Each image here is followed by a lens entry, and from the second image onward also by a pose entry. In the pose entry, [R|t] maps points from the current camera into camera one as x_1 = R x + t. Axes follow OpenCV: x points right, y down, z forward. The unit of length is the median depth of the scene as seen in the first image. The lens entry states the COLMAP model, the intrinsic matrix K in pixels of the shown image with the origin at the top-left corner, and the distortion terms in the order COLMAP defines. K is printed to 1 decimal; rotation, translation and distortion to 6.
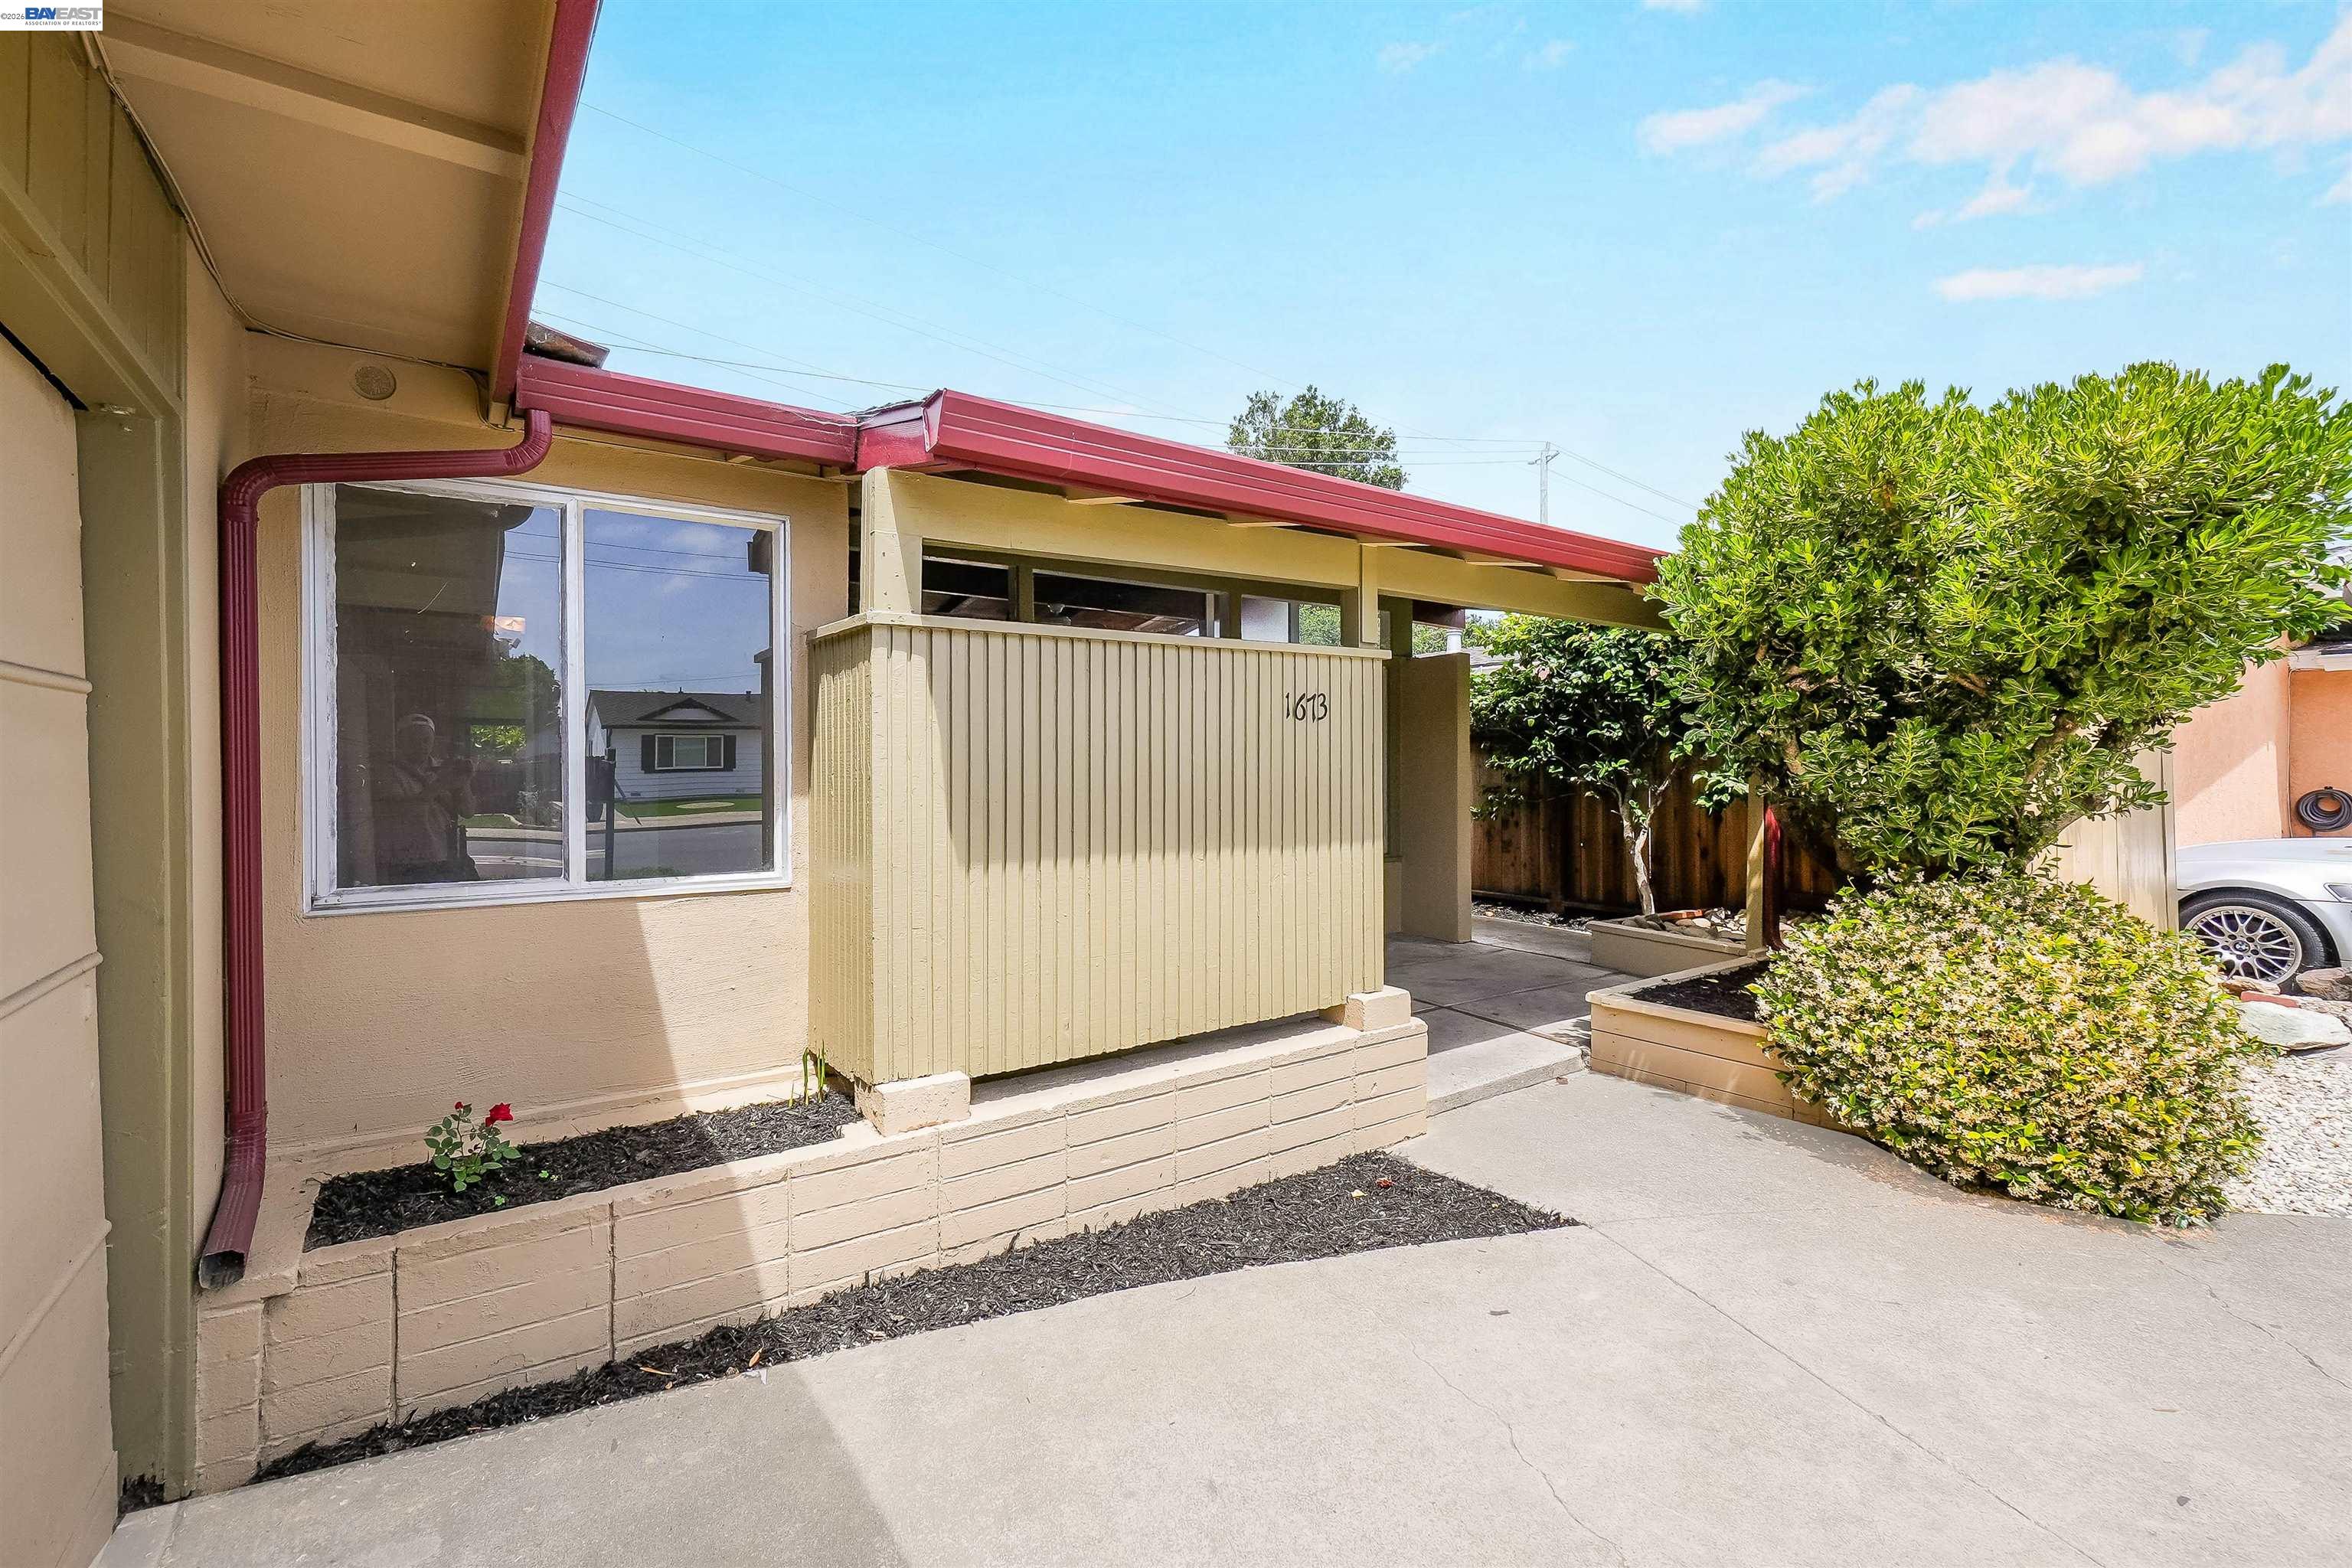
lens RADIAL K [[1000.4, 0, 1176.0], [0, 1000.4, 784.0], [0, 0, 1]] dist [-0.004475, 0.000366]
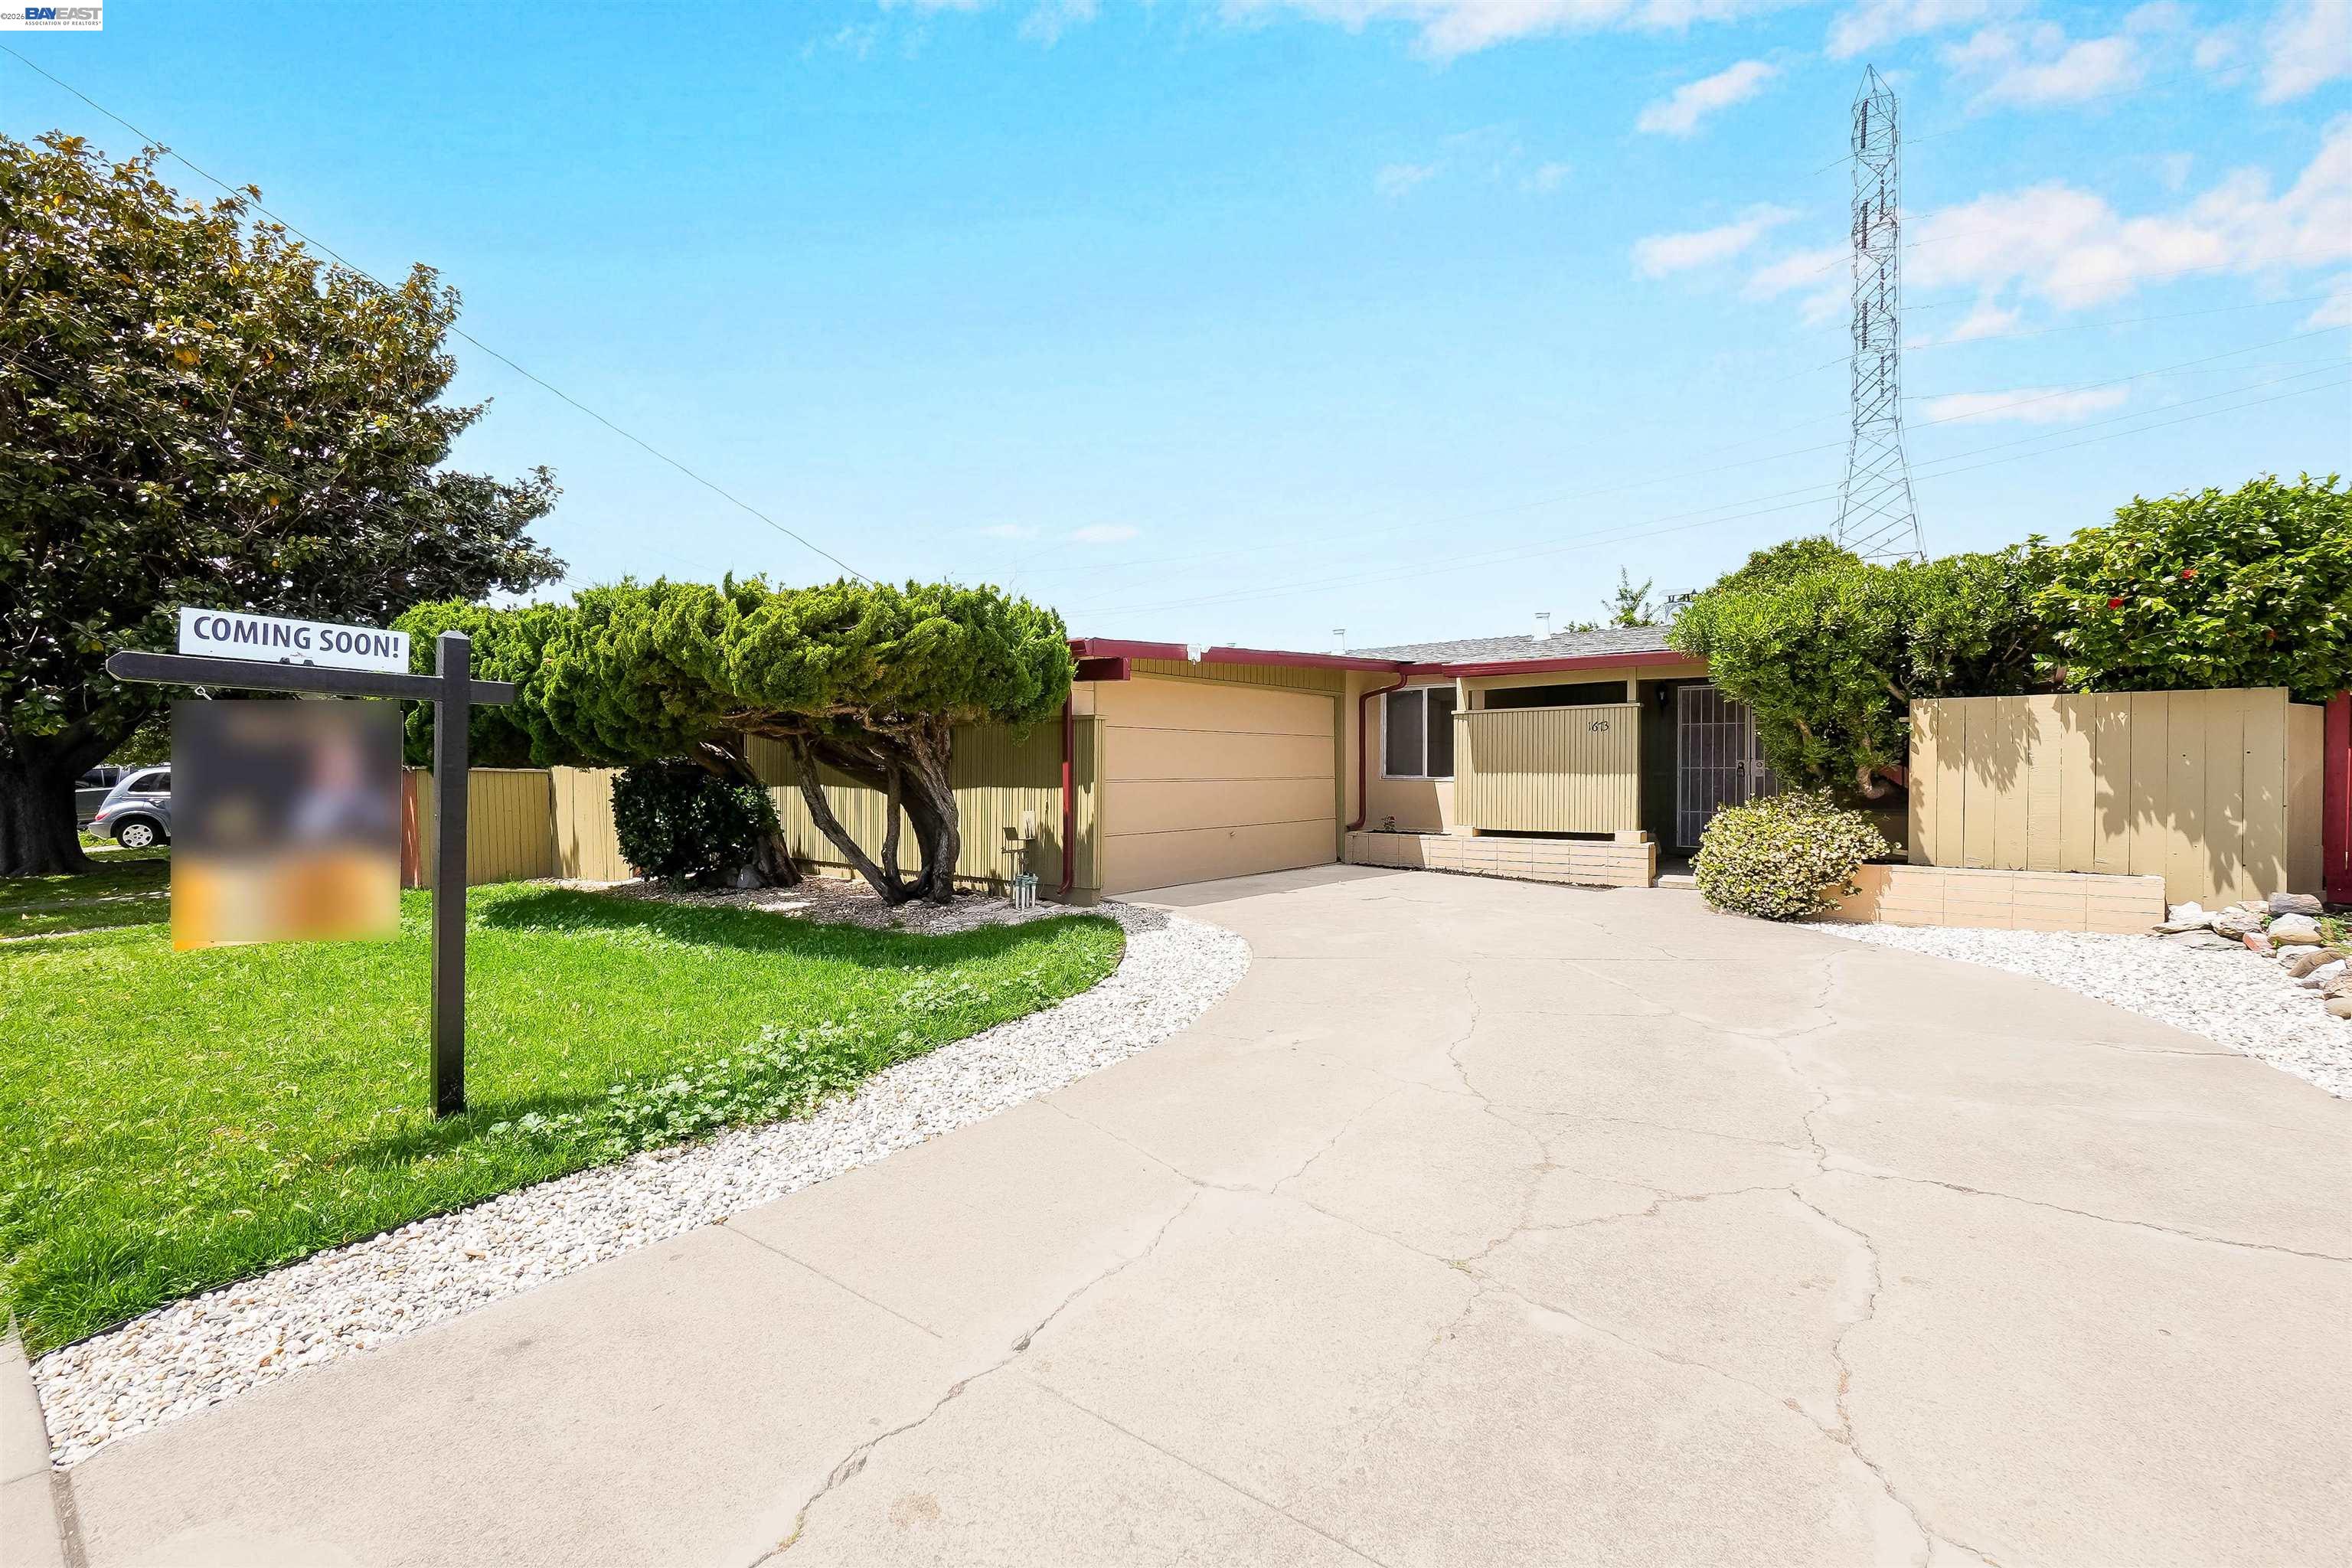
lens RADIAL K [[1050.9, 0, 1176.0], [0, 1050.9, 784.0], [0, 0, 1]] dist [-0.019053, 0.000219]
pose [[0.273916, 0.020776, -0.961529, 3.294117], [-0.019966, 0.999674, 0.015912, 0.079122], [0.961546, 0.014840, 0.274242, -1.205345]]
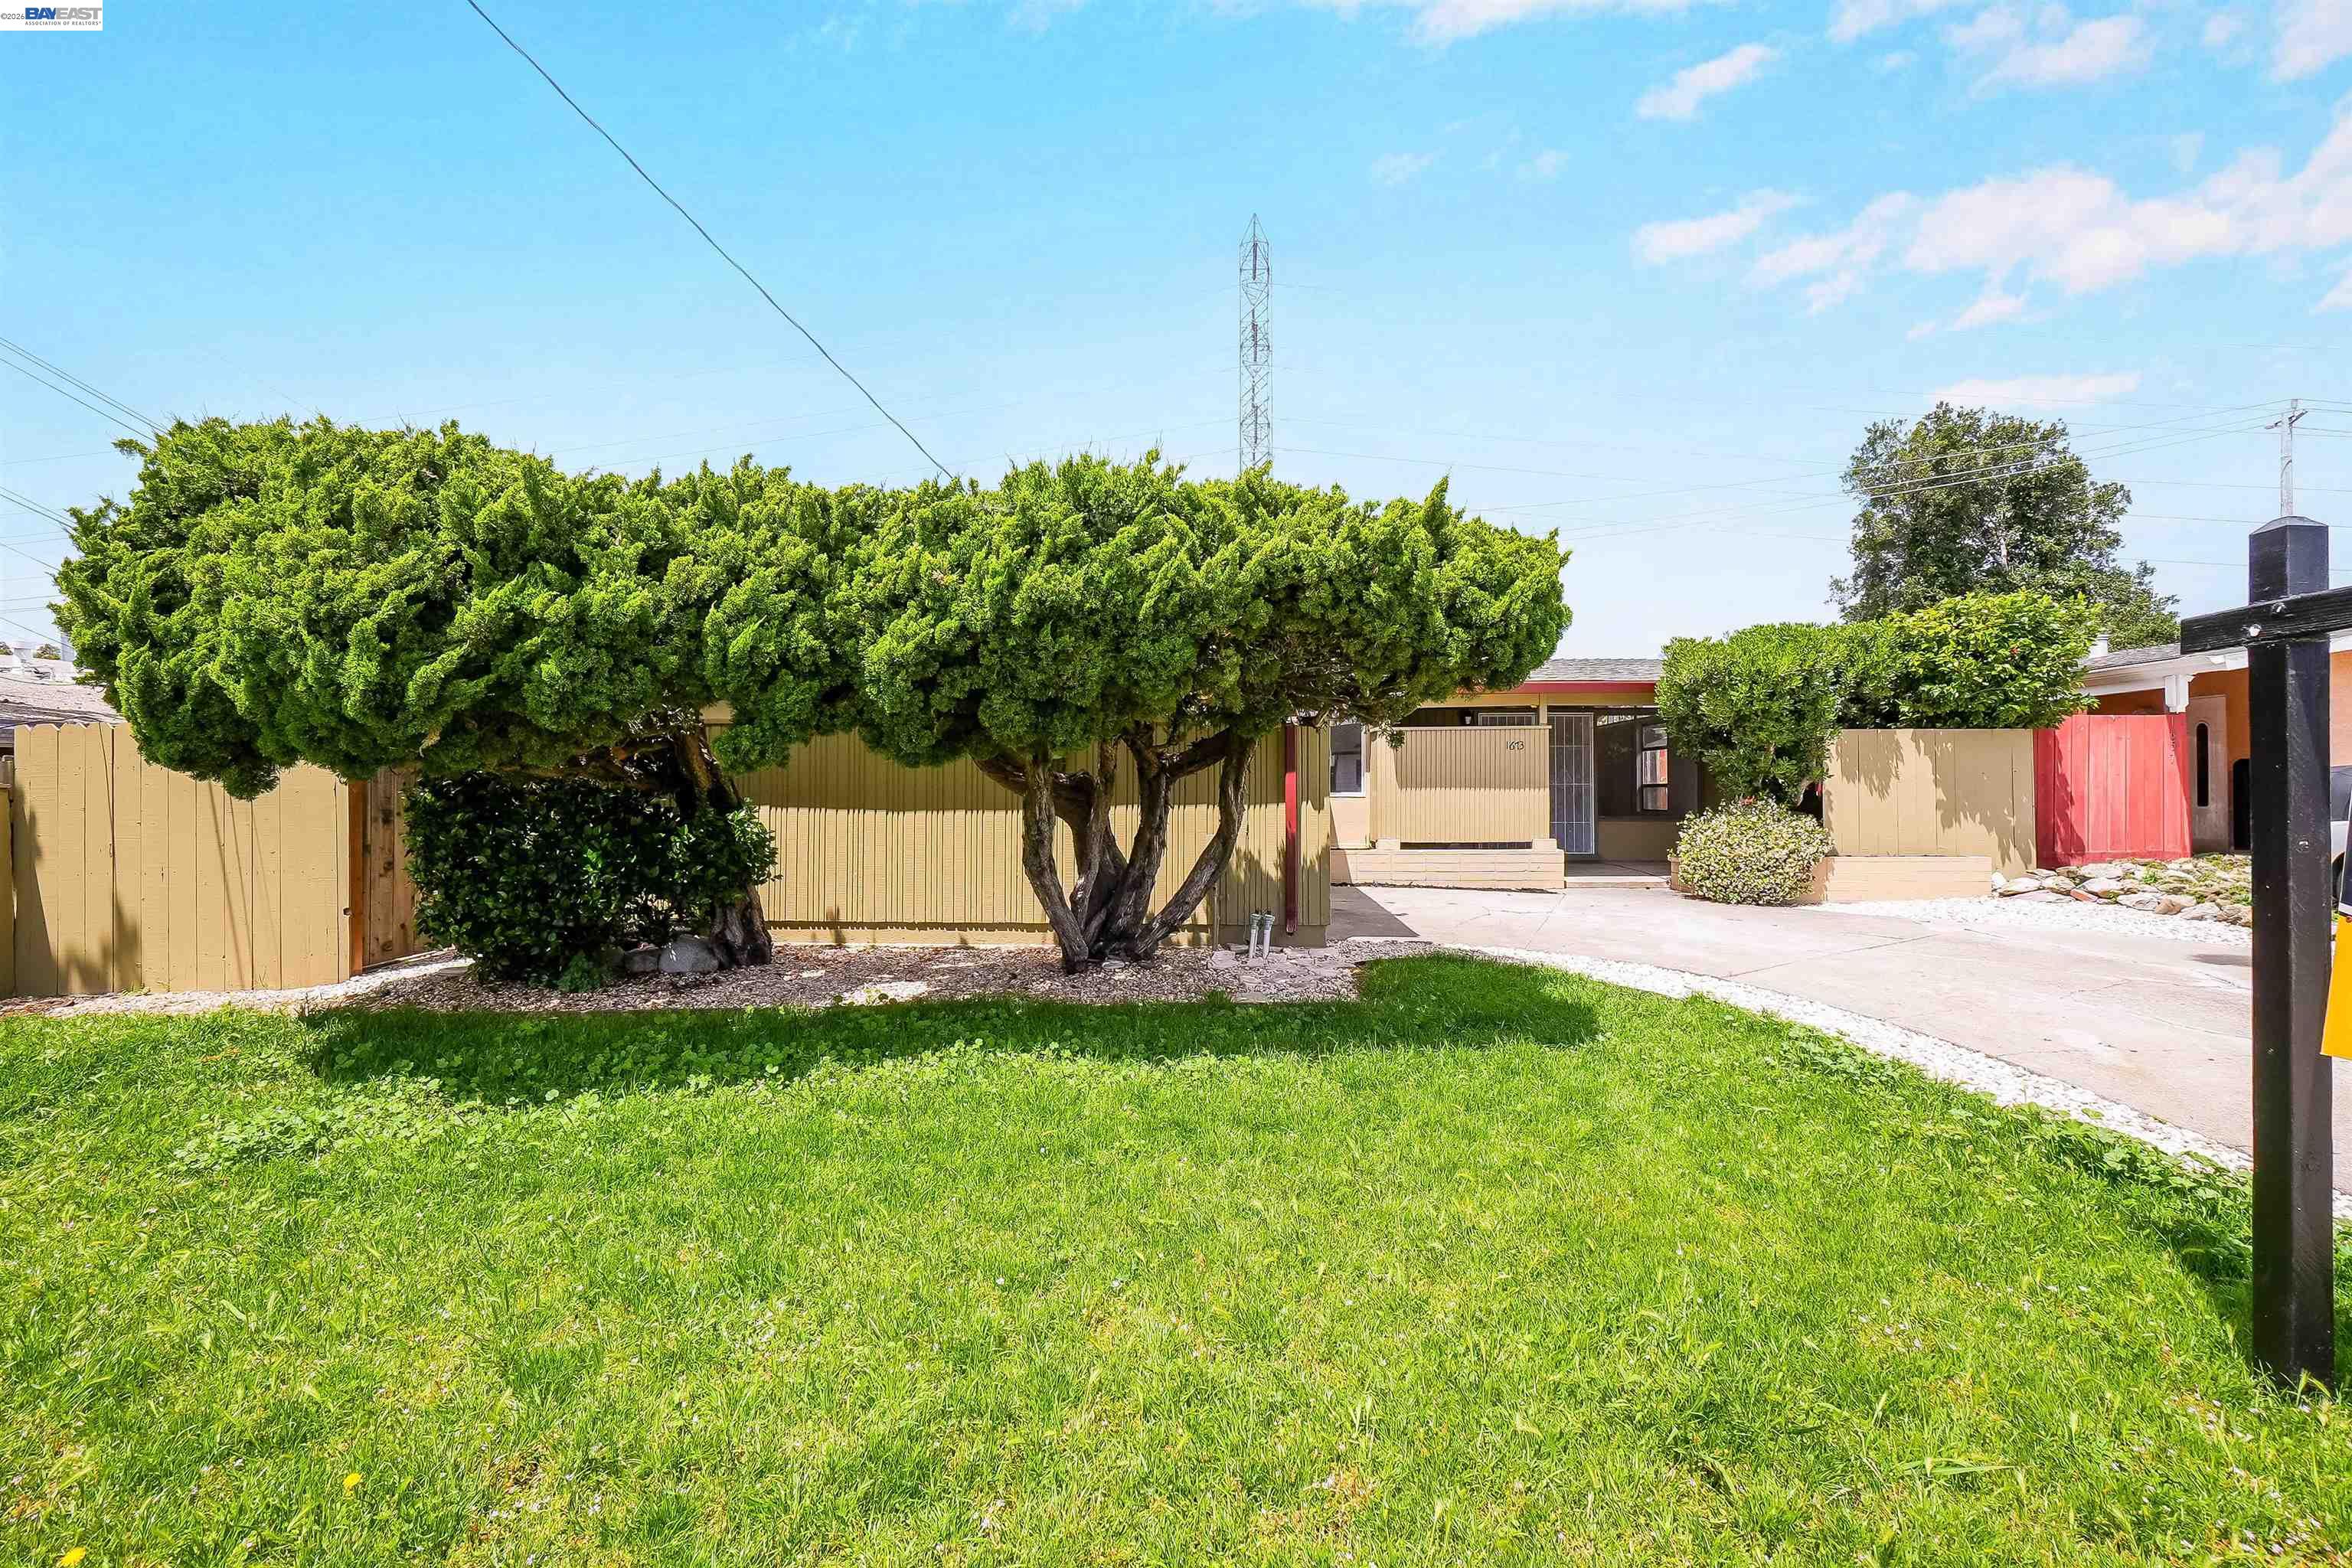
lens RADIAL K [[1050.9, 0, 1176.0], [0, 1050.9, 784.0], [0, 0, 1]] dist [-0.019053, 0.000219]
pose [[0.787693, 0.002093, -0.616064, 1.628571], [-0.014527, 0.999779, -0.015178, 0.135780], [0.615896, 0.020905, 0.787550, -2.798384]]
